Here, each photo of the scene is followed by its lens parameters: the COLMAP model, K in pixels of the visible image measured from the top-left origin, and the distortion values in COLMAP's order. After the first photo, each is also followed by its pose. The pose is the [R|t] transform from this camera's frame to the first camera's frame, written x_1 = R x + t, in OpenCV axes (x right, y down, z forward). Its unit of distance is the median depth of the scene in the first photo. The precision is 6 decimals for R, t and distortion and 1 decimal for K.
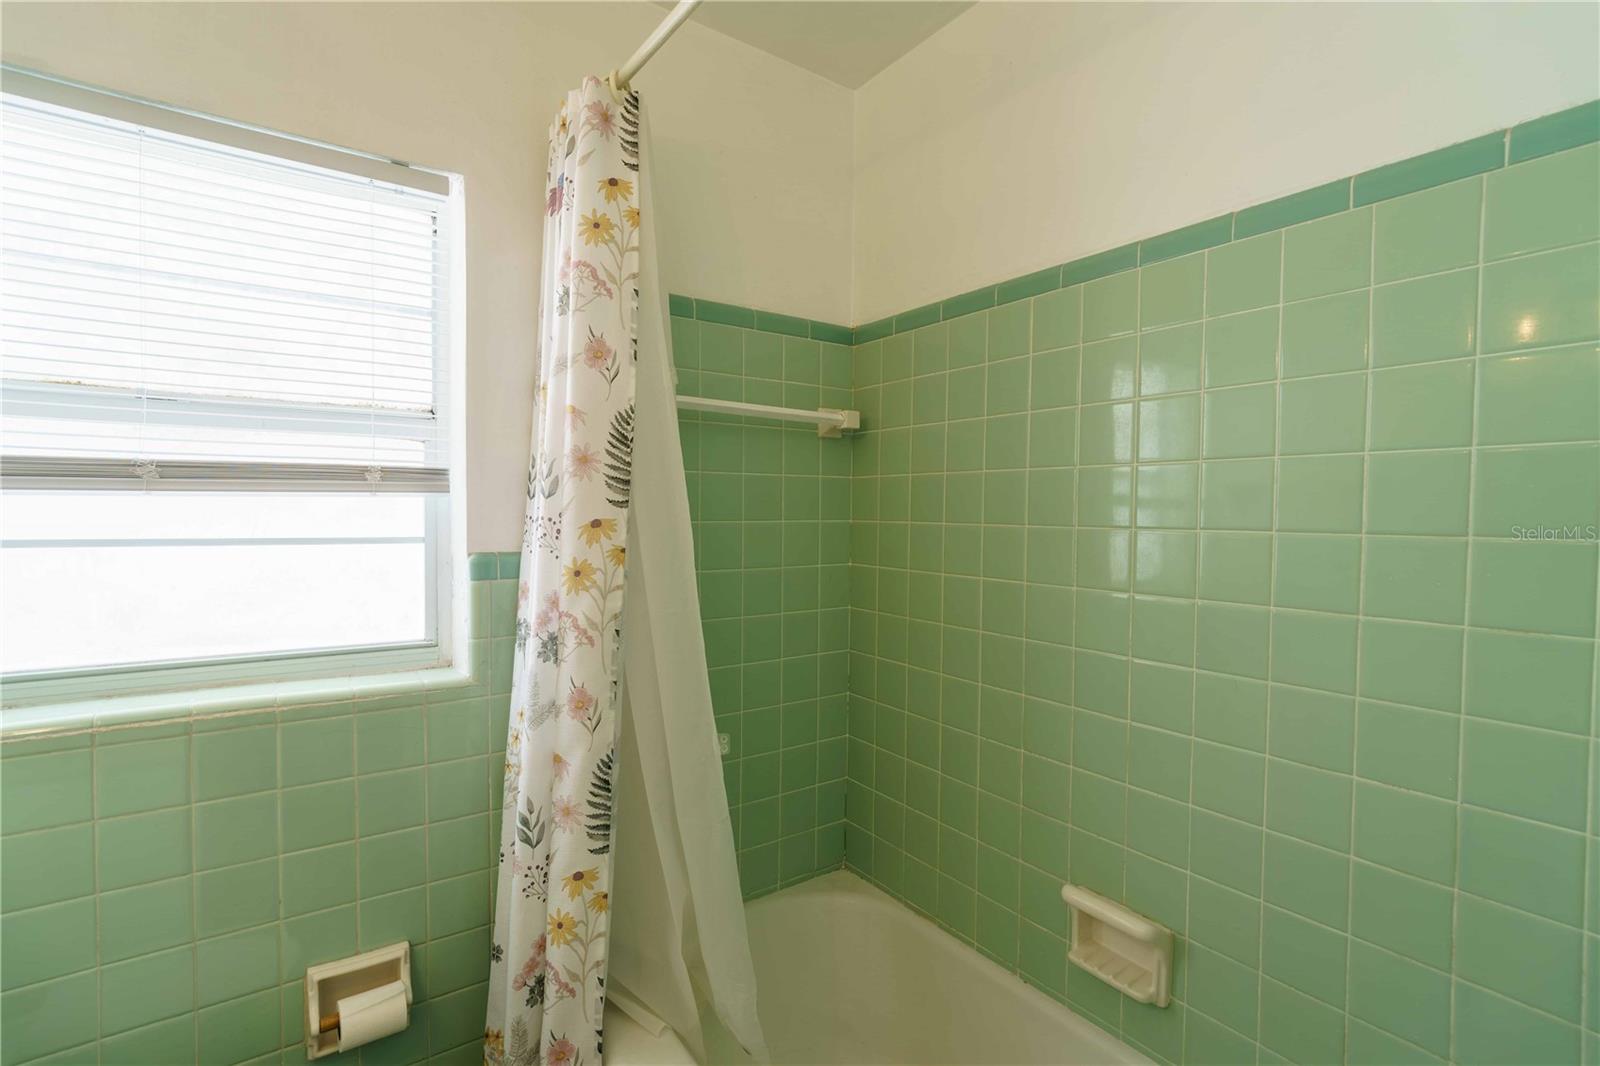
lens RADIAL K [[750.5, 0, 801.9], [0, 750.5, 534.7], [0, 0, 1]] dist [-0.011572, 0.002218]
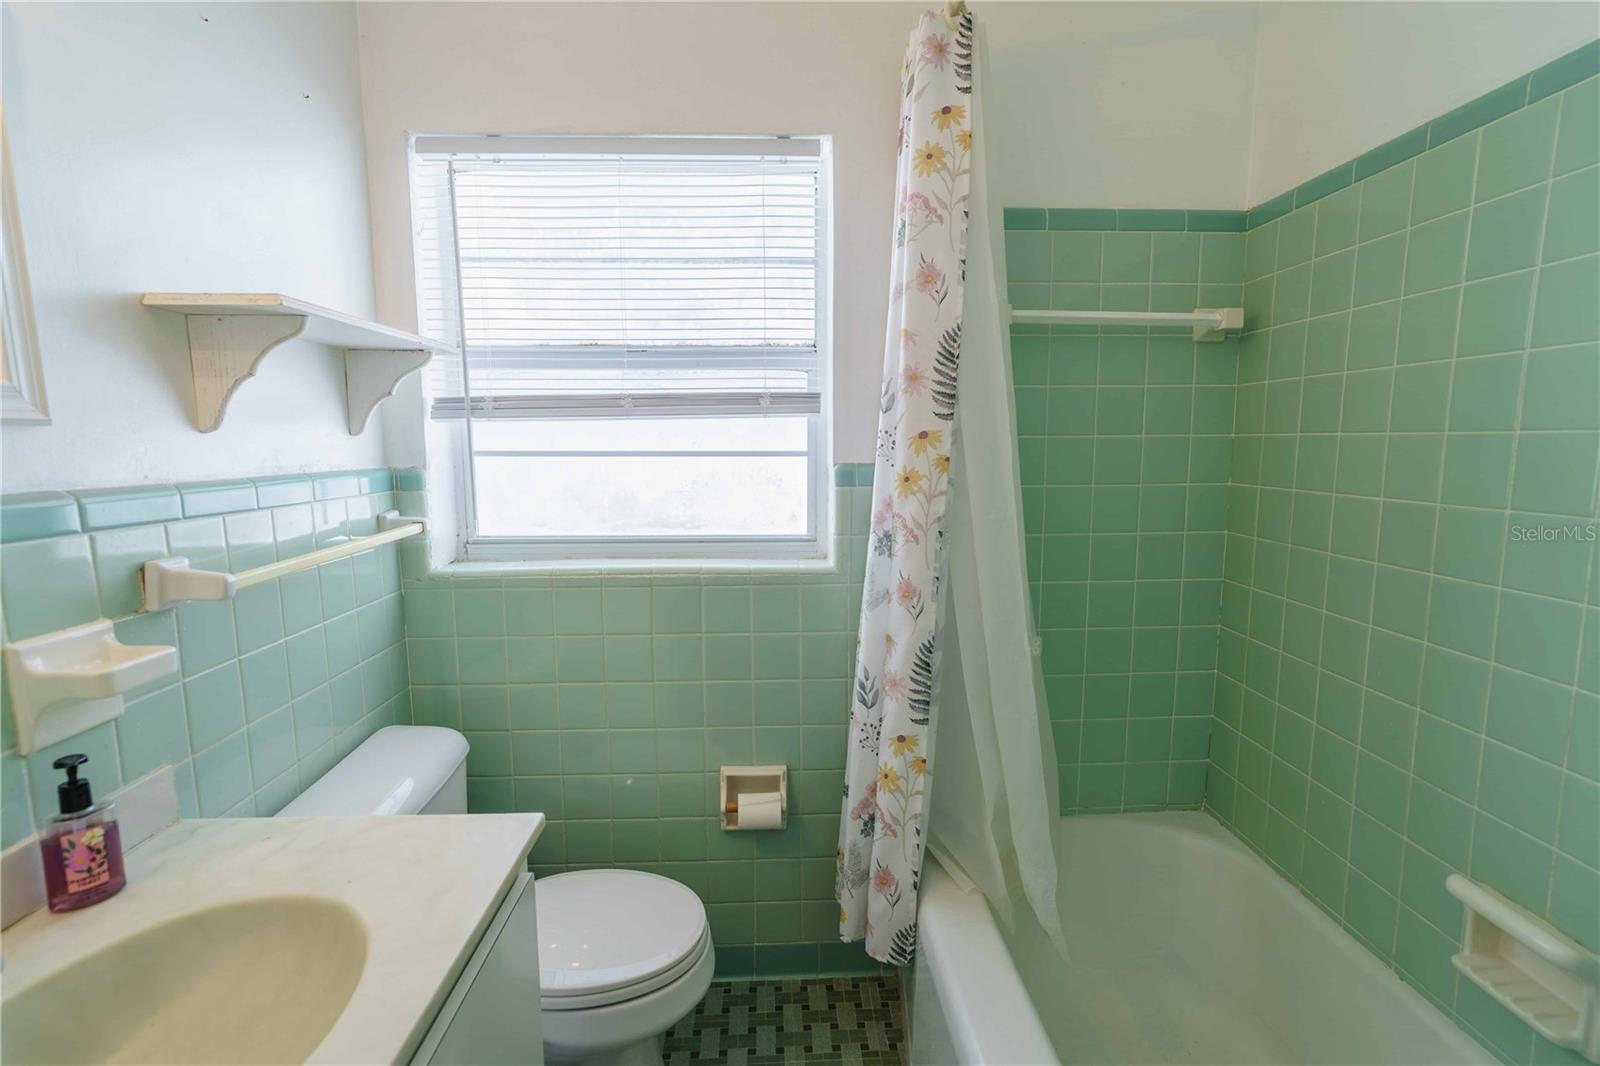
lens RADIAL K [[750.5, 0, 801.9], [0, 750.5, 534.7], [0, 0, 1]] dist [-0.011572, 0.002218]
pose [[0.837066, 0.055062, -0.544324, 0.185483], [-0.006537, 0.995858, 0.090684, 0.032387], [0.547063, -0.072351, 0.833959, -0.037939]]
